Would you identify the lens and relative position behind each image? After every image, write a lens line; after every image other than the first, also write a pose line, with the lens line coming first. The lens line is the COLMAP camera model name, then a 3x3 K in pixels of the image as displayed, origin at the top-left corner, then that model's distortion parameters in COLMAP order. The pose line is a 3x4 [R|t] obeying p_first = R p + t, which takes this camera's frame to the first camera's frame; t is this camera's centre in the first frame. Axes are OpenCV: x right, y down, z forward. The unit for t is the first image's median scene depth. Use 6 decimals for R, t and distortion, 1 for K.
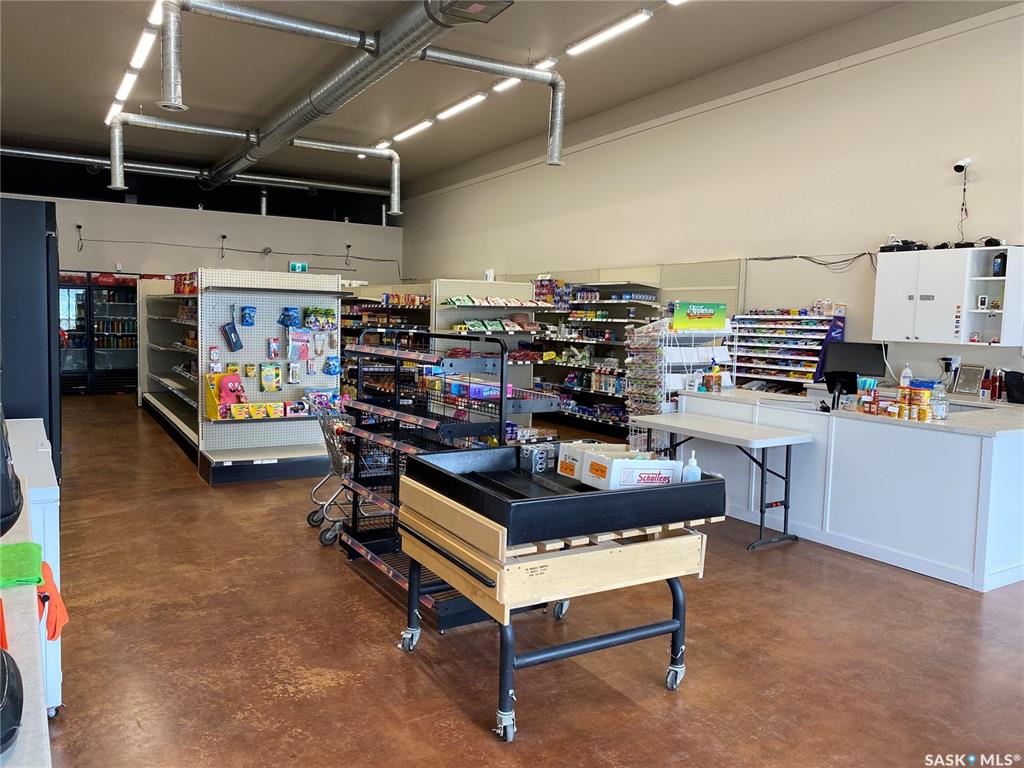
lens RADIAL K [[780.6, 0, 507.6], [0, 780.6, 390.6], [0, 0, 1]] dist [0.024985, -0.043236]
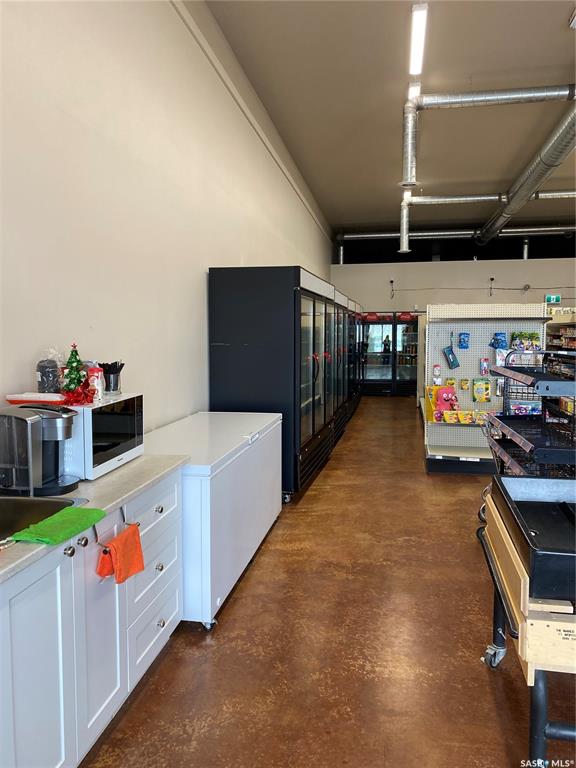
lens RADIAL K [[585.5, 0, 288.0], [0, 585.5, 384.0], [0, 0, 1]] dist [0.024985, -0.043236]
pose [[0.741487, 0.029282, -0.670328, 0.087666], [-0.043282, 0.999054, -0.004235, -0.010175], [0.669570, 0.032154, 0.742053, 0.119061]]
